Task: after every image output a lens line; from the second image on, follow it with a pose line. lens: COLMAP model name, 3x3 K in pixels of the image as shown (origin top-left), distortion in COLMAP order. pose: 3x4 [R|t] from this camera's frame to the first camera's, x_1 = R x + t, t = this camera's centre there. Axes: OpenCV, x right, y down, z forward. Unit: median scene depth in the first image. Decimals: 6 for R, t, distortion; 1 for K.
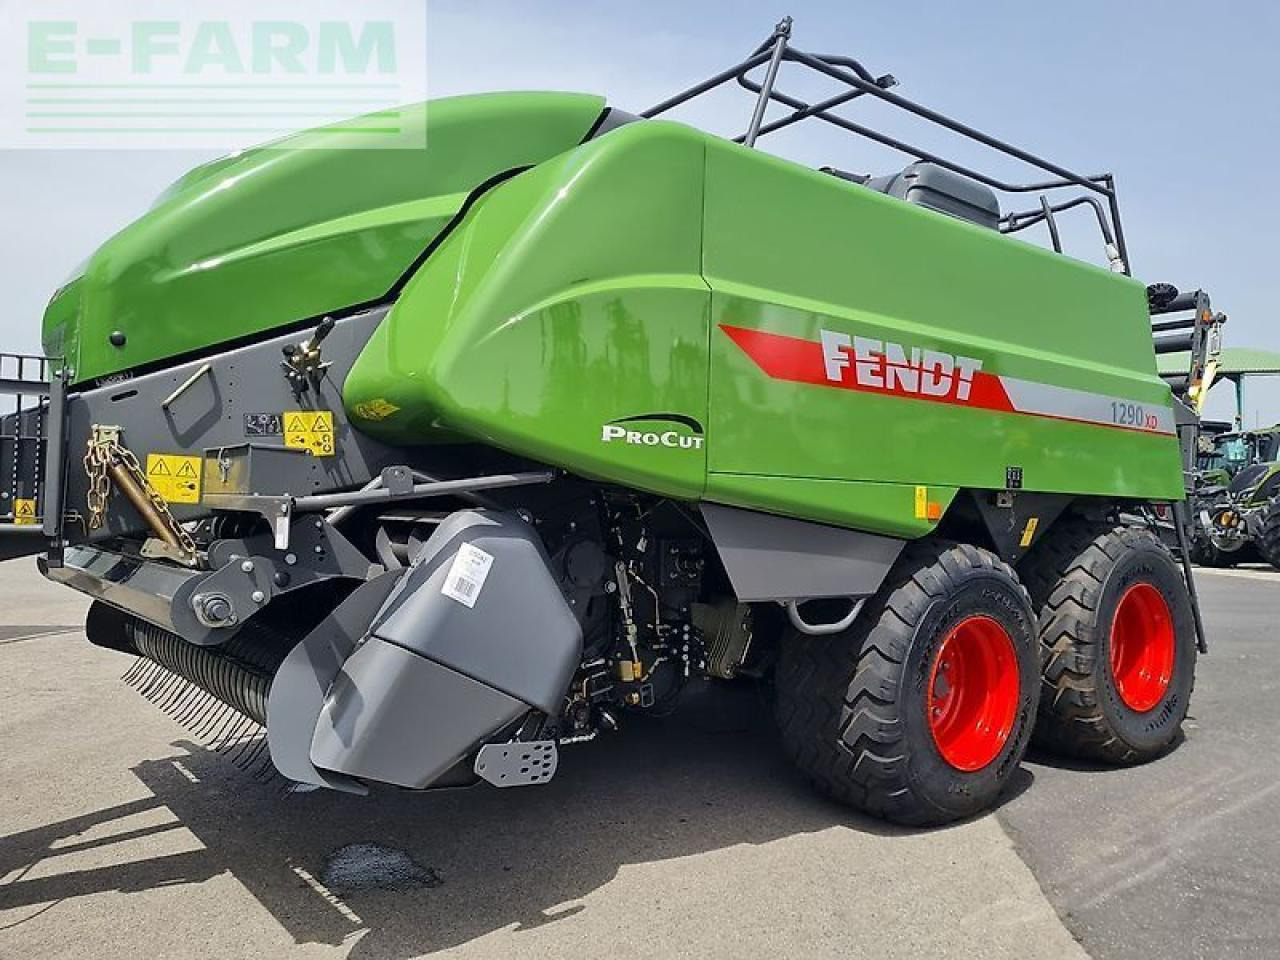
lens RADIAL K [[916.7, 0, 642.2], [0, 916.7, 491.7], [0, 0, 1]] dist [0.053708, -0.057079]
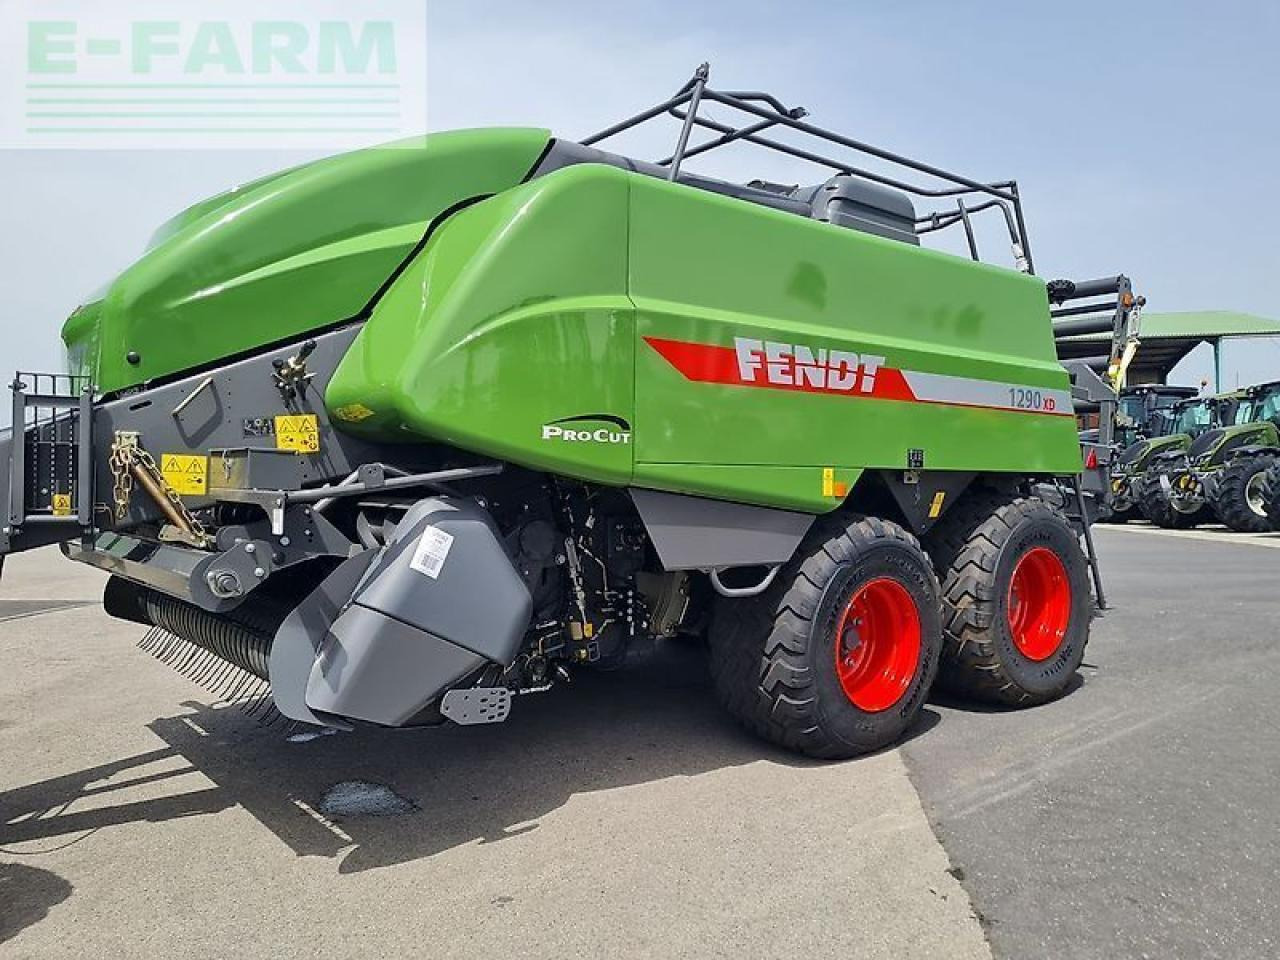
lens RADIAL K [[916.7, 0, 642.2], [0, 916.7, 491.7], [0, 0, 1]] dist [0.053708, -0.057079]
pose [[0.999846, -0.014351, 0.010133, 0.057254], [0.014001, 0.999328, 0.033872, -0.019596], [-0.010612, -0.033725, 0.999375, -0.159400]]
